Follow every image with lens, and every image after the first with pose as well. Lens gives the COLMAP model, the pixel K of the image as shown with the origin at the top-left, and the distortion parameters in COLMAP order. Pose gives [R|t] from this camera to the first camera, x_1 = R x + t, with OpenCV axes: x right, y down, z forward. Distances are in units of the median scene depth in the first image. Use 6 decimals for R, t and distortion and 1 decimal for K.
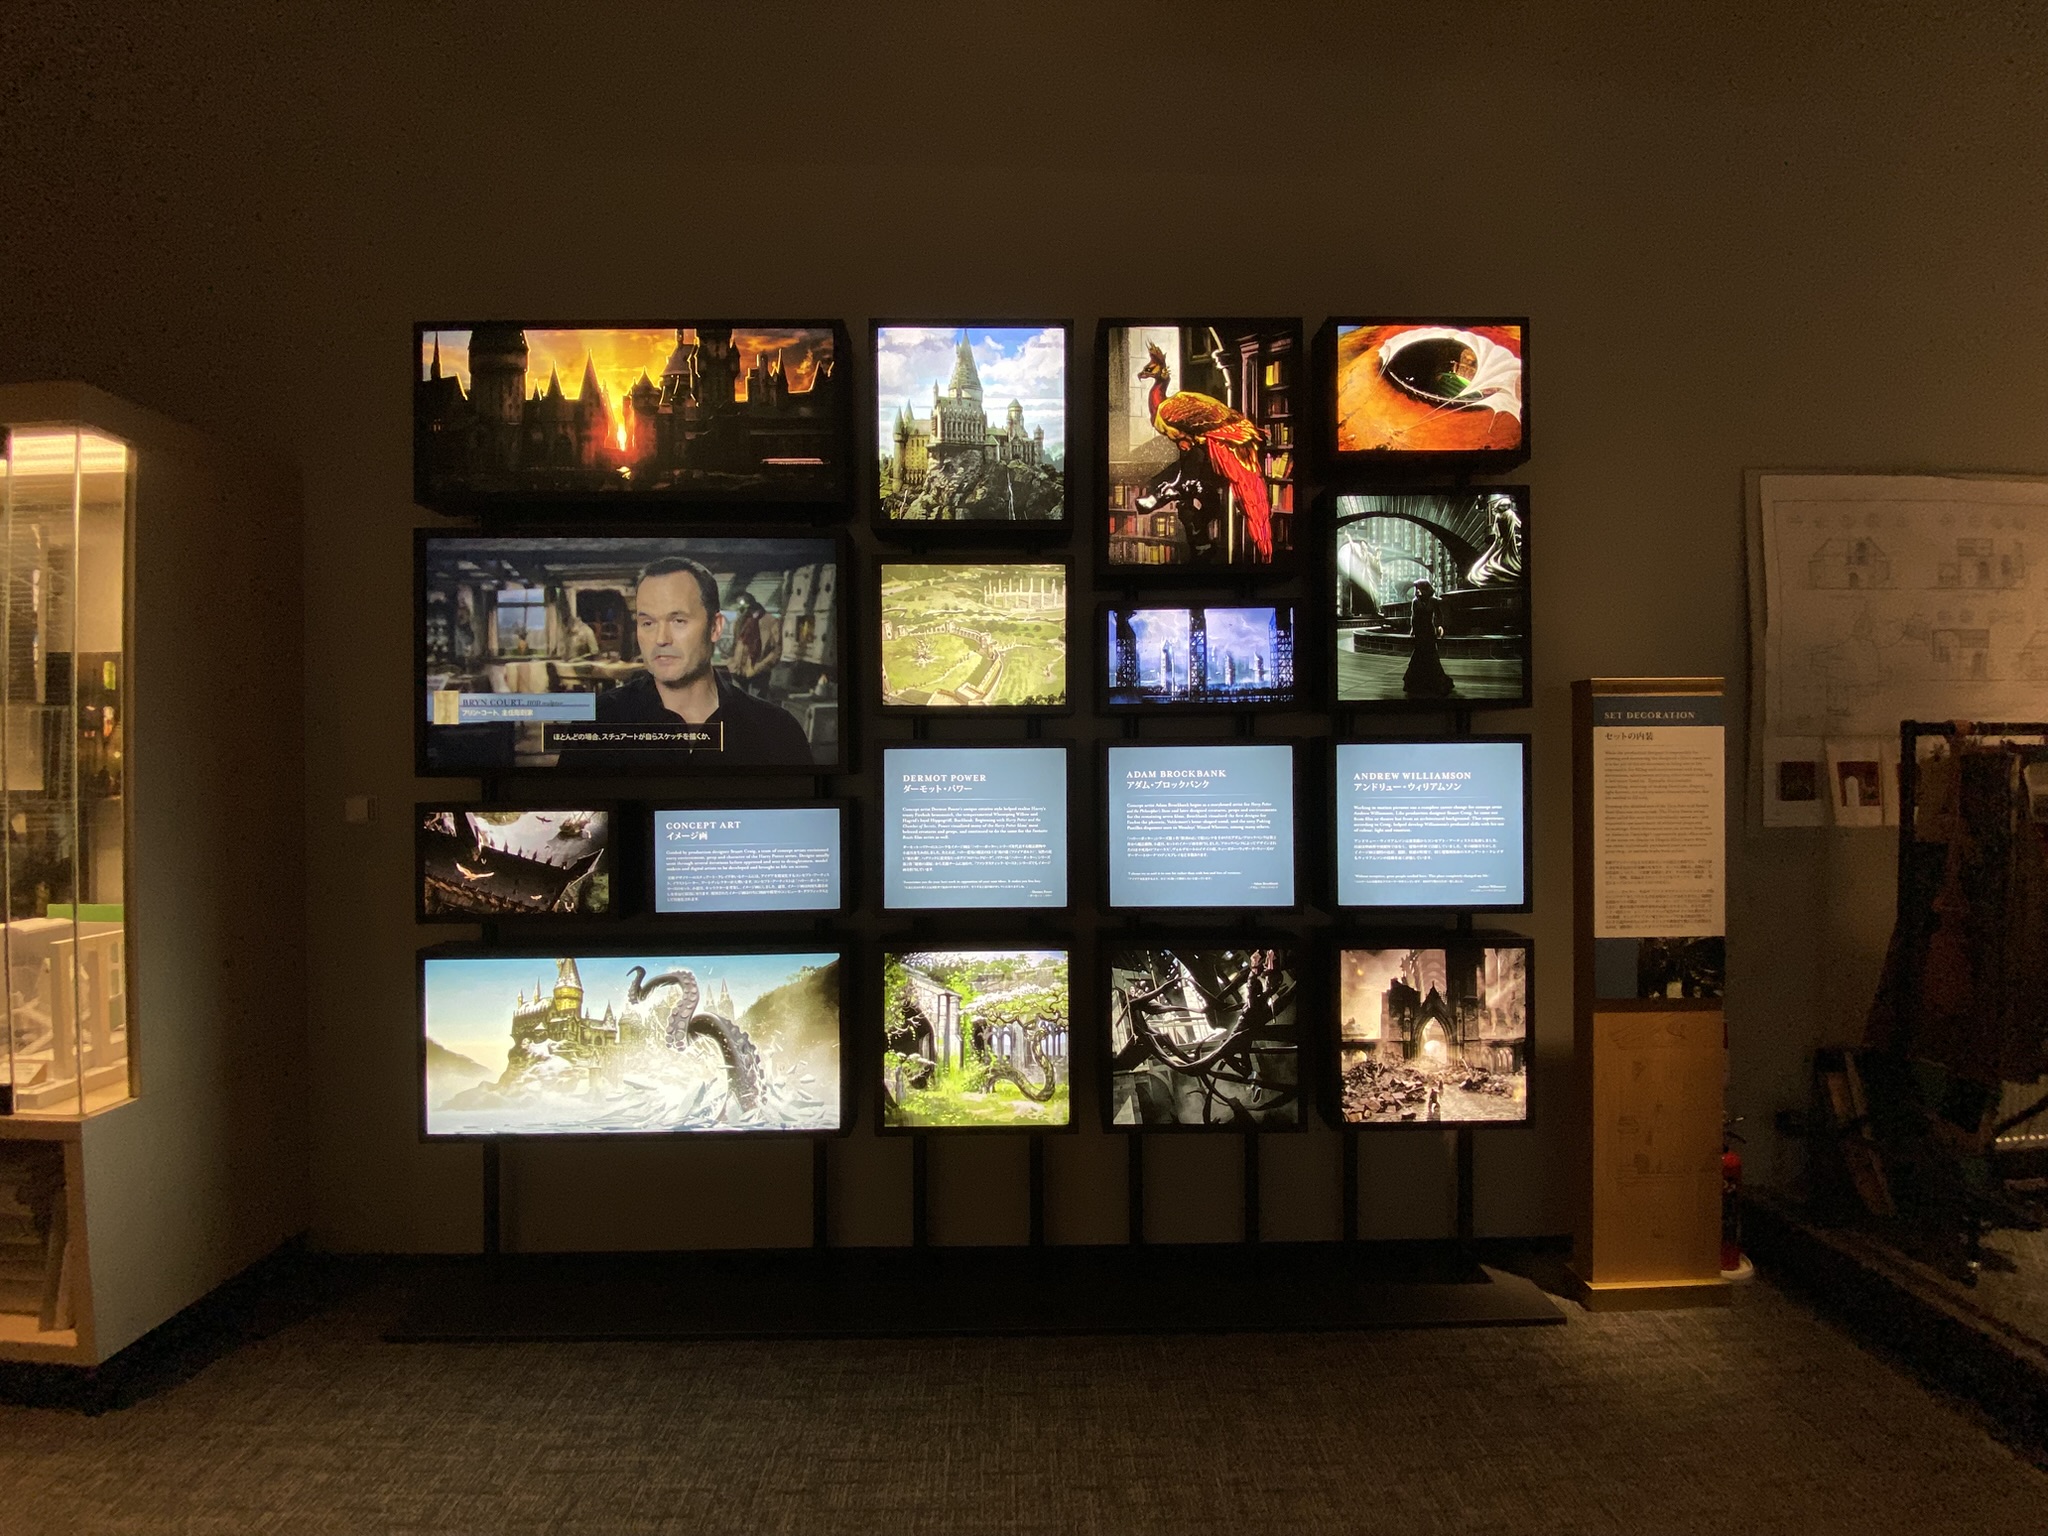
lens RADIAL K [[819.6, 0, 1022.1], [0, 819.6, 766.0], [0, 0, 1]] dist [-0.011946, -0.002149]
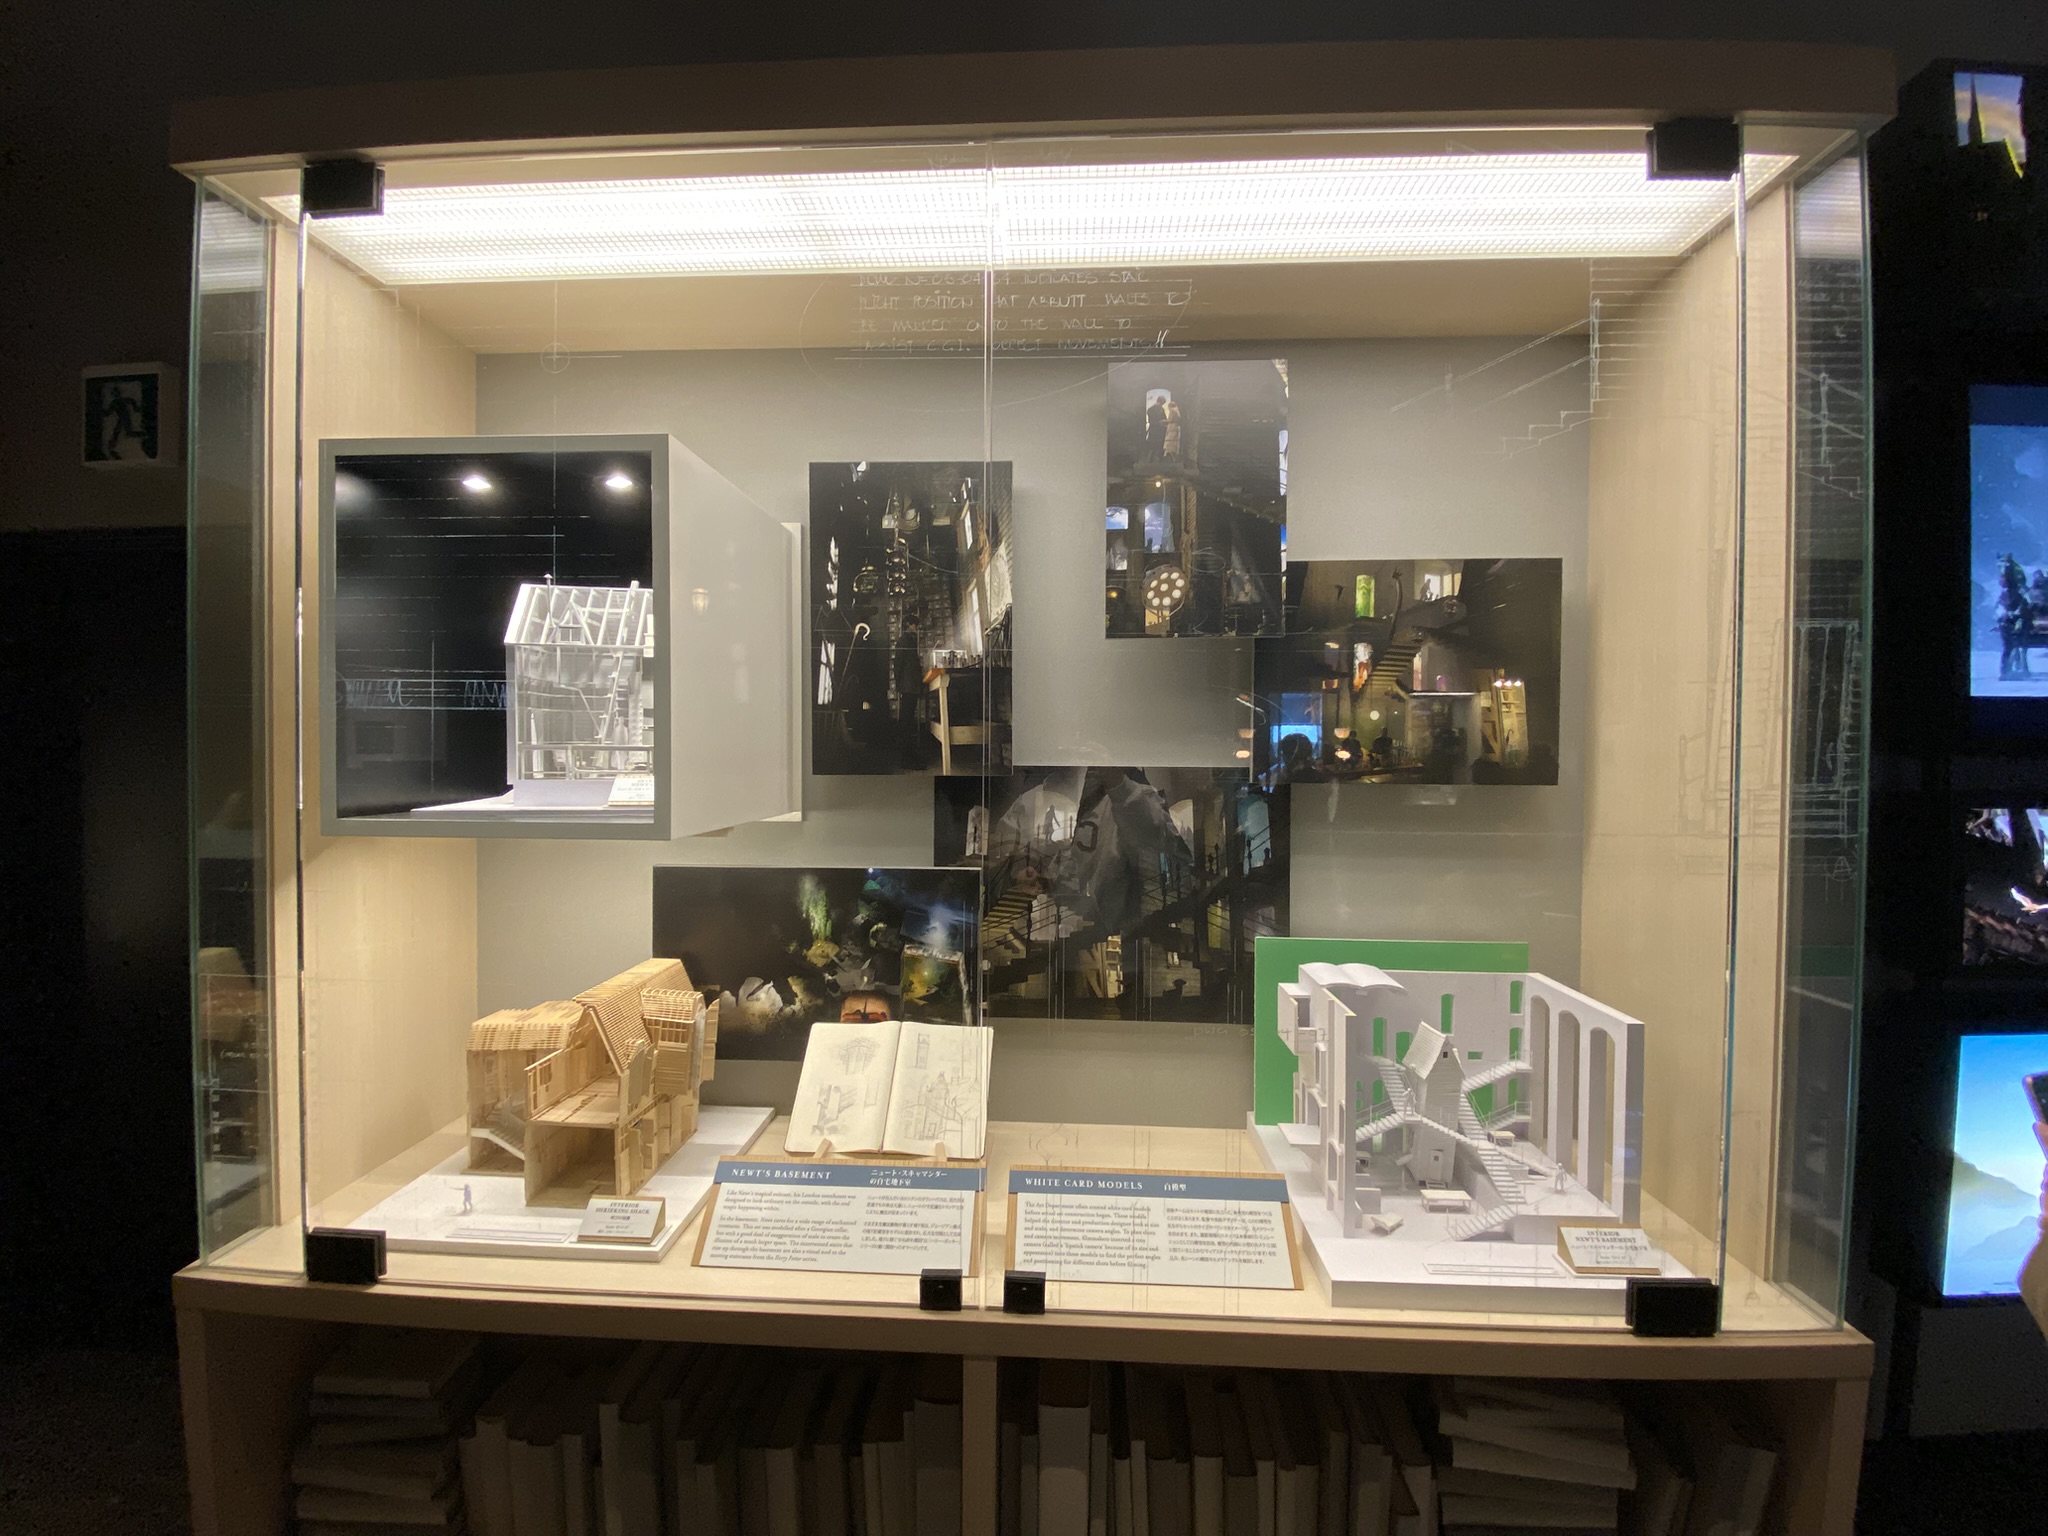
lens RADIAL K [[819.6, 0, 1026.8], [0, 819.6, 767.1], [0, 0, 1]] dist [-0.011946, -0.002149]
pose [[0.999313, 0.012019, -0.035062, -1.459812], [-0.011622, 0.999866, 0.011497, 0.025194], [0.035195, -0.011081, 0.999319, 0.332957]]
